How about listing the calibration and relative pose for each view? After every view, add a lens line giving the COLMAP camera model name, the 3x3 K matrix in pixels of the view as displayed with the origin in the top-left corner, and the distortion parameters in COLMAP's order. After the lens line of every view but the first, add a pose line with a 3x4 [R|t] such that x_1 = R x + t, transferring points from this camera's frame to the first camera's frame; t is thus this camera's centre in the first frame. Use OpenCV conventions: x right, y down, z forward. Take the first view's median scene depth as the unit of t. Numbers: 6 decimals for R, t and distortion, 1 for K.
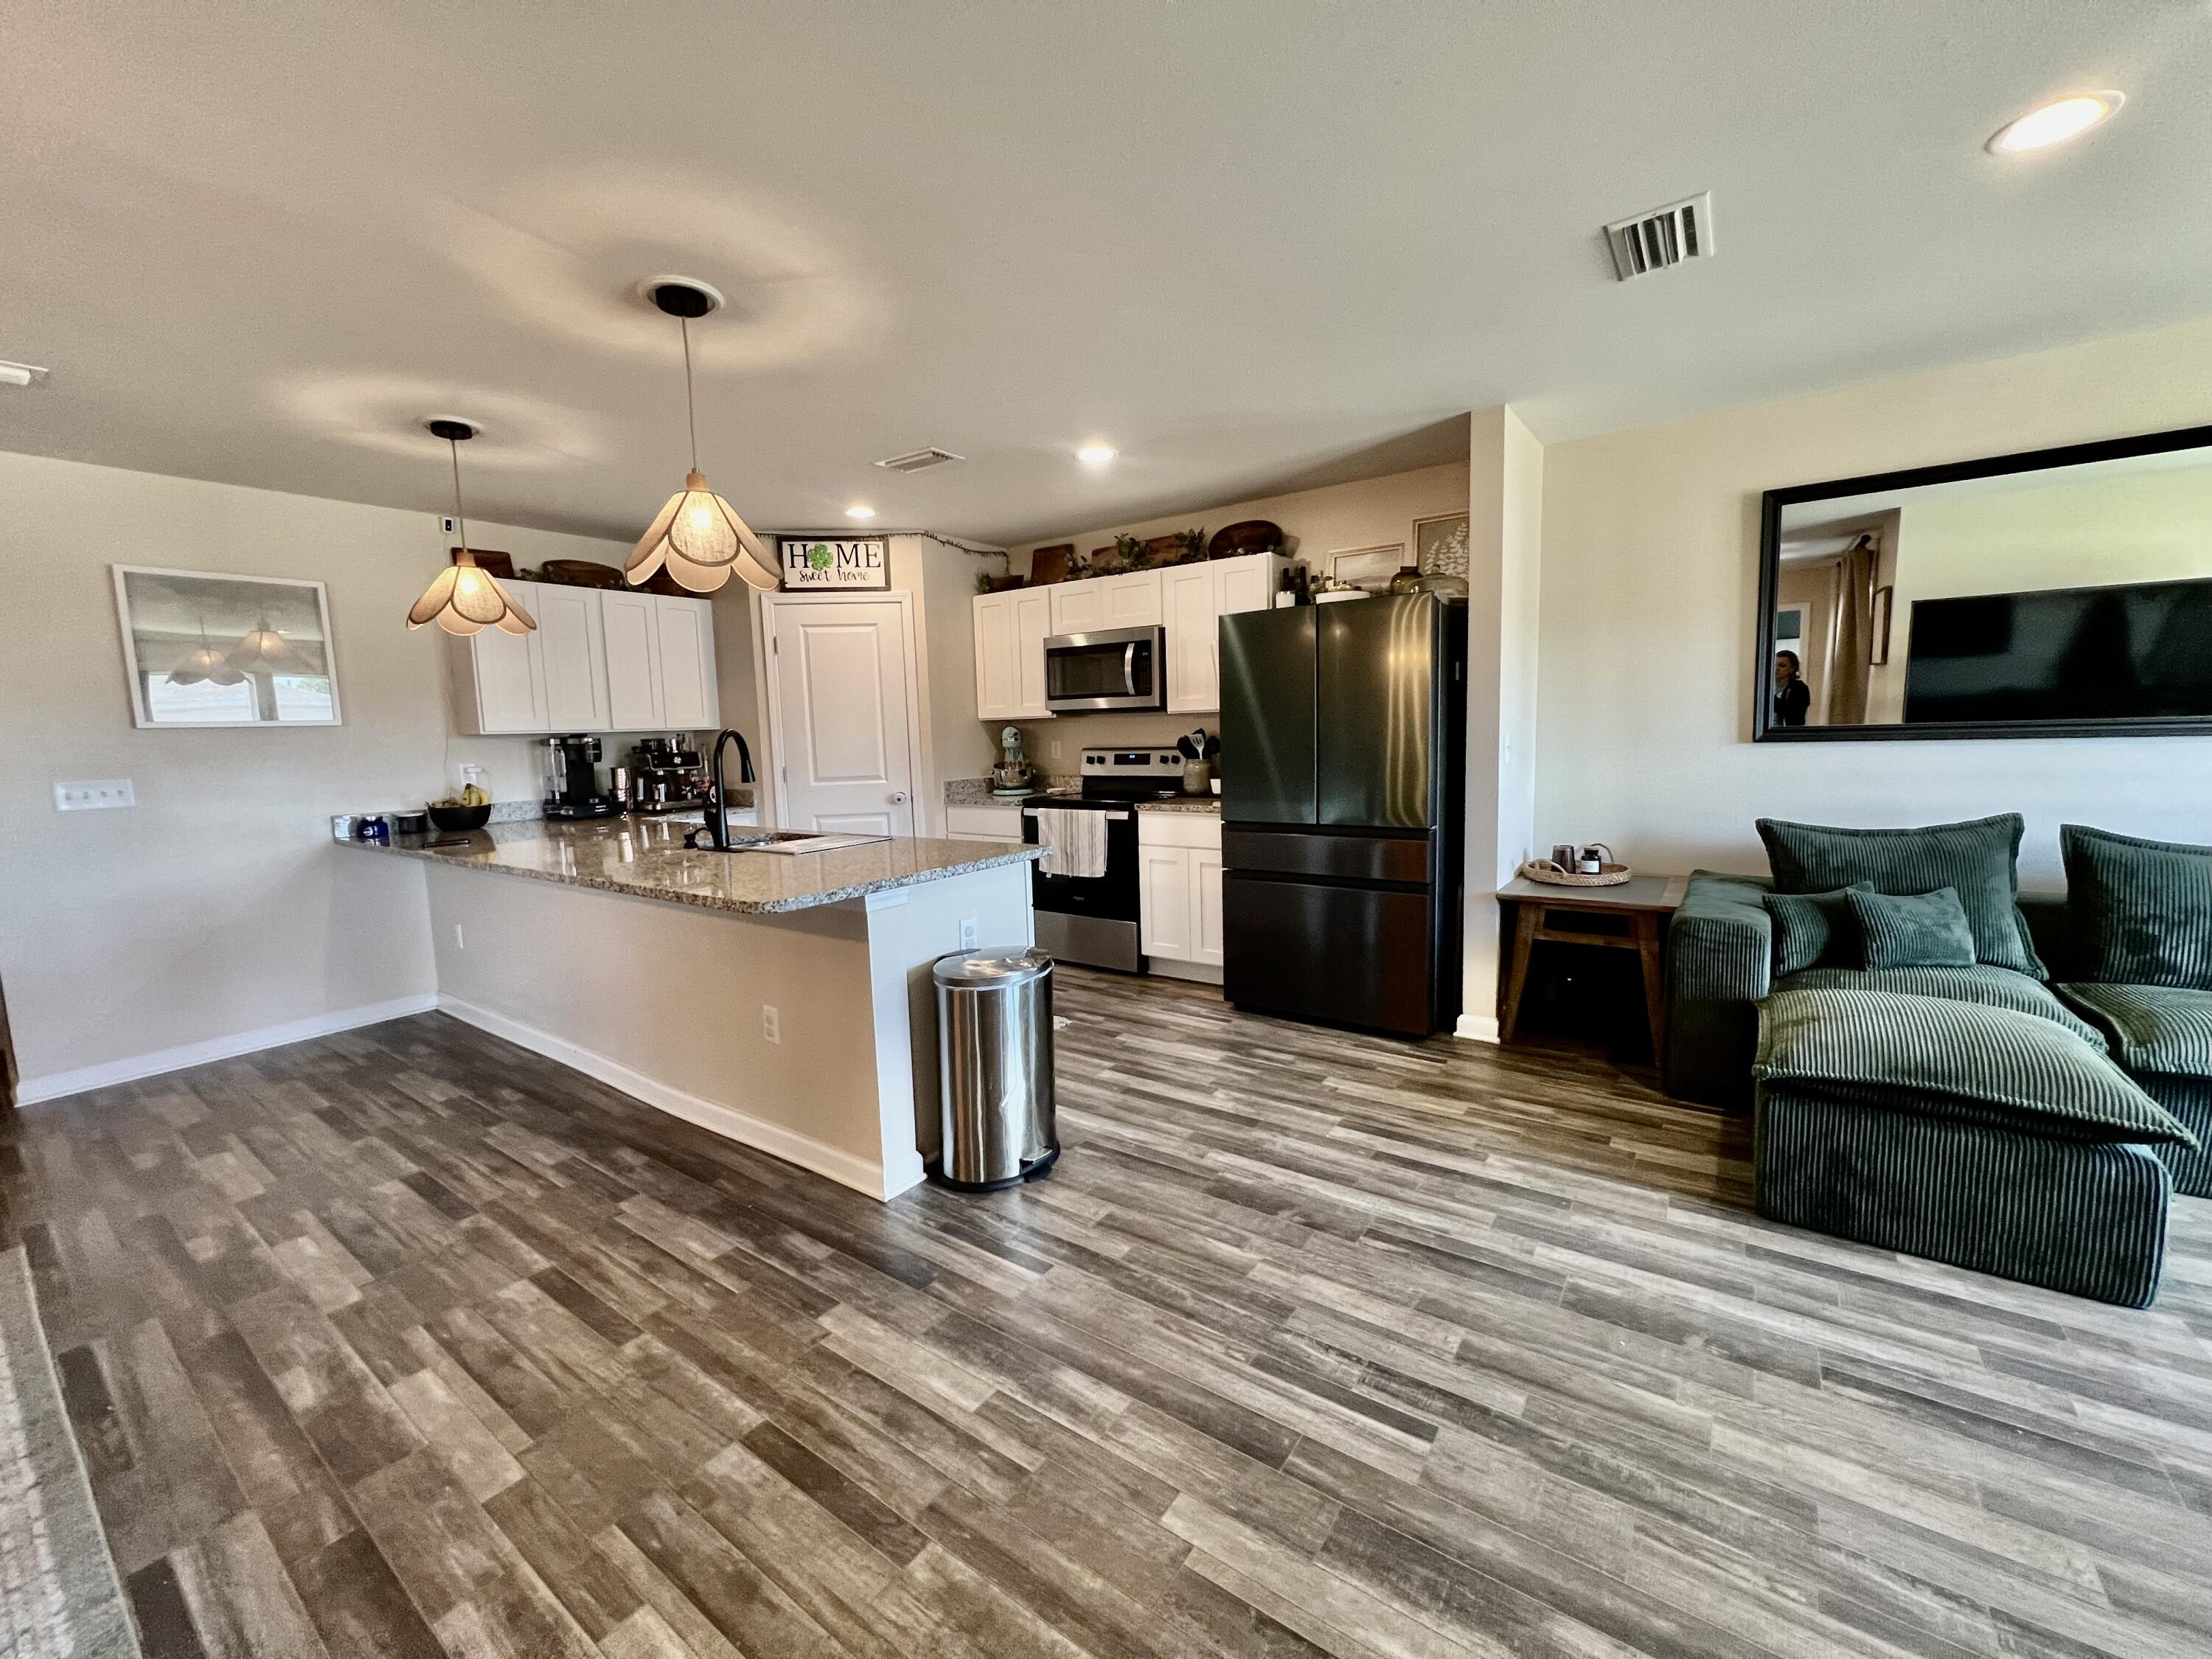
lens RADIAL K [[884.6, 0, 1104.5], [0, 884.6, 820.5], [0, 0, 1]] dist [-0.001739, 0.000519]
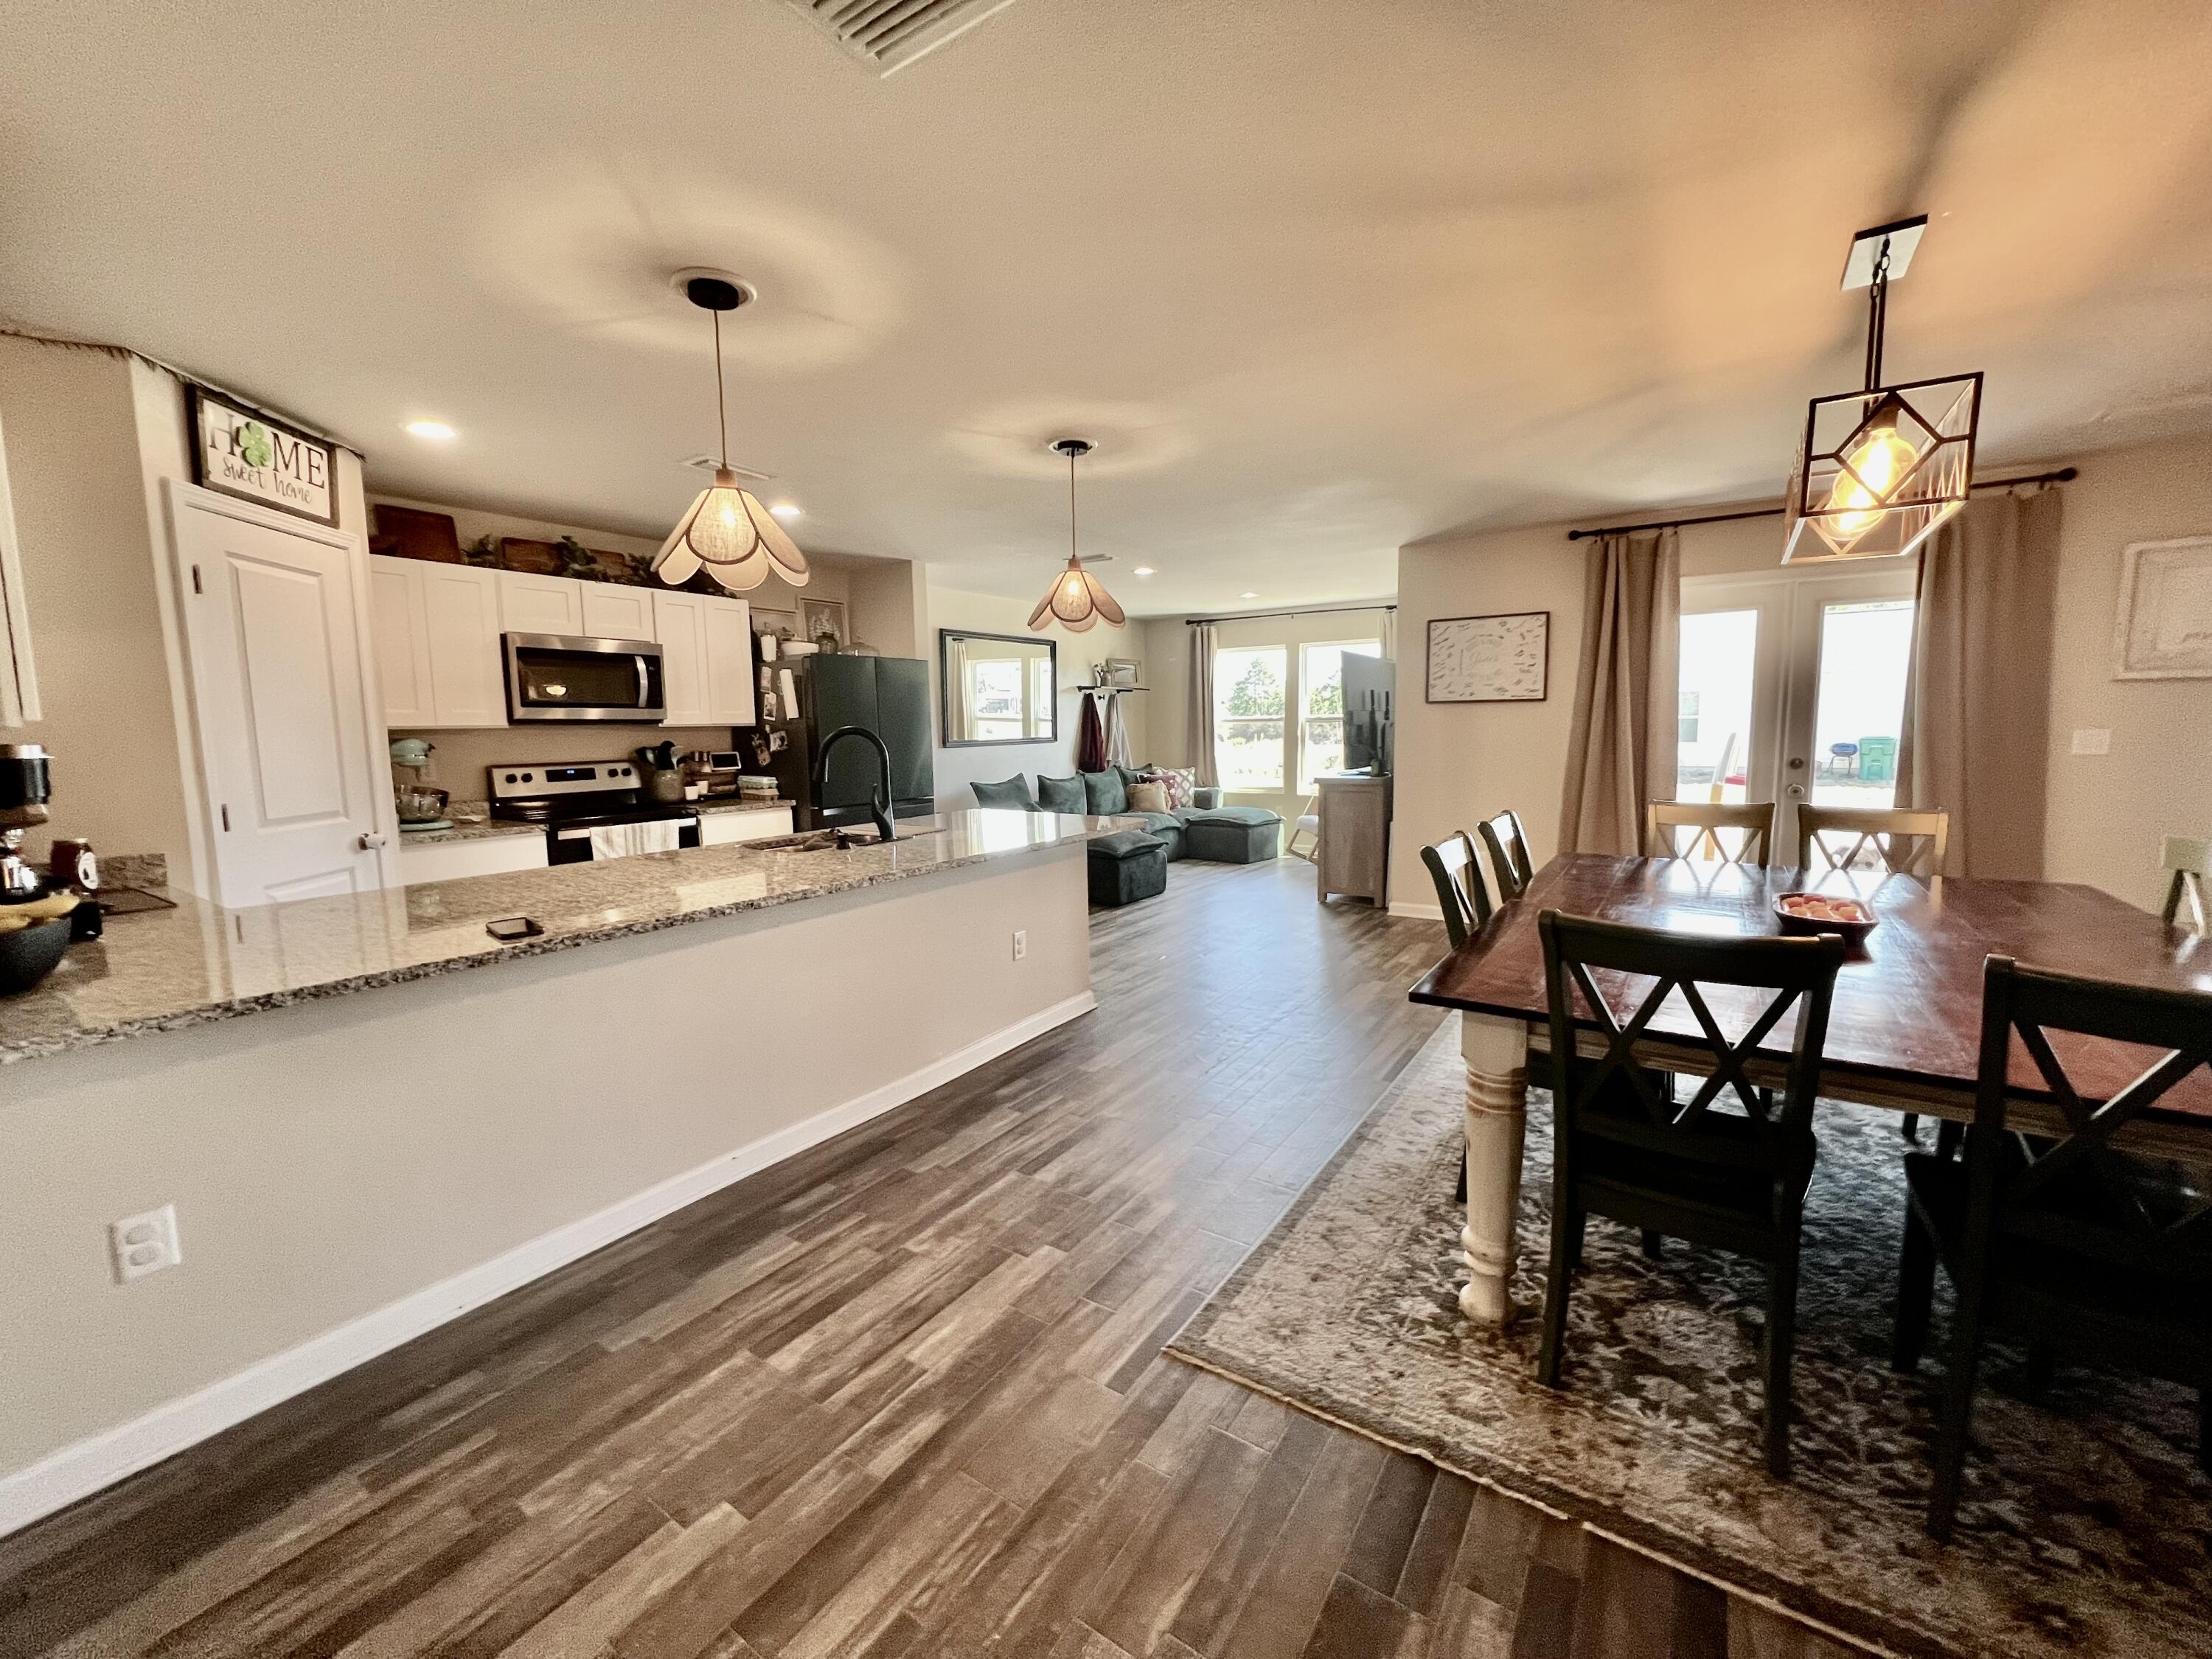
lens RADIAL K [[884.6, 0, 1103.2], [0, 884.6, 822.8], [0, 0, 1]] dist [-0.001739, 0.000519]
pose [[-0.025724, -0.079951, 0.996467, -1.482232], [0.123480, 0.988909, 0.082533, -0.043431], [-0.992014, 0.125167, -0.015566, 0.753532]]
